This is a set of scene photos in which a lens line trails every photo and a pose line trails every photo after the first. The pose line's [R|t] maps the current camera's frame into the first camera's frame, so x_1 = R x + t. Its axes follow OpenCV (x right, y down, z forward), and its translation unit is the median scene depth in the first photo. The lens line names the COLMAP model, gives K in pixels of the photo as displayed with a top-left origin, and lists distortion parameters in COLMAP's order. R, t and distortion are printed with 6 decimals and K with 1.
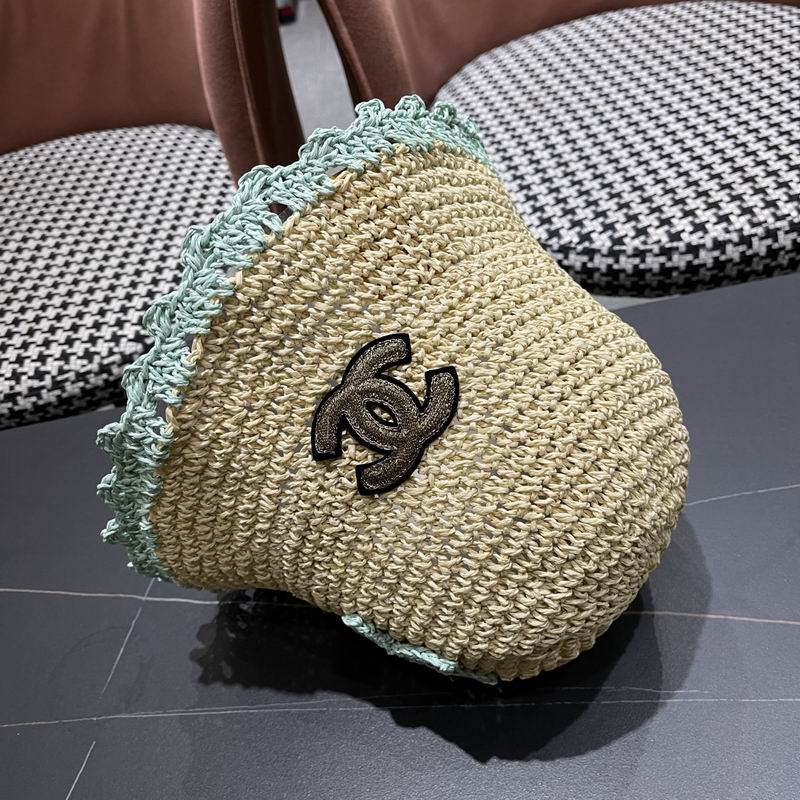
lens RADIAL K [[819.2, 0, 391.6], [0, 819.2, 407.5], [0, 0, 1]] dist [0.015724, 0.000000]
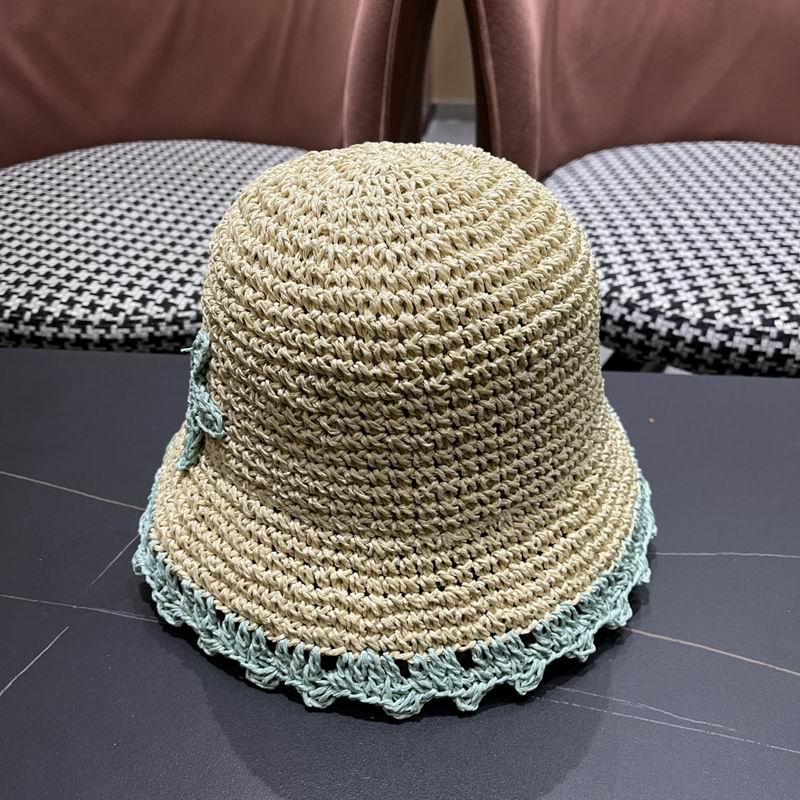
lens RADIAL K [[819.2, 0, 392.0], [0, 819.2, 411.3], [0, 0, 1]] dist [0.015724, 0.000000]
pose [[0.967440, 0.244307, -0.066134, -0.000148], [-0.251632, 0.956517, -0.147500, 0.146745], [0.027223, 0.159339, 0.986849, 0.029884]]
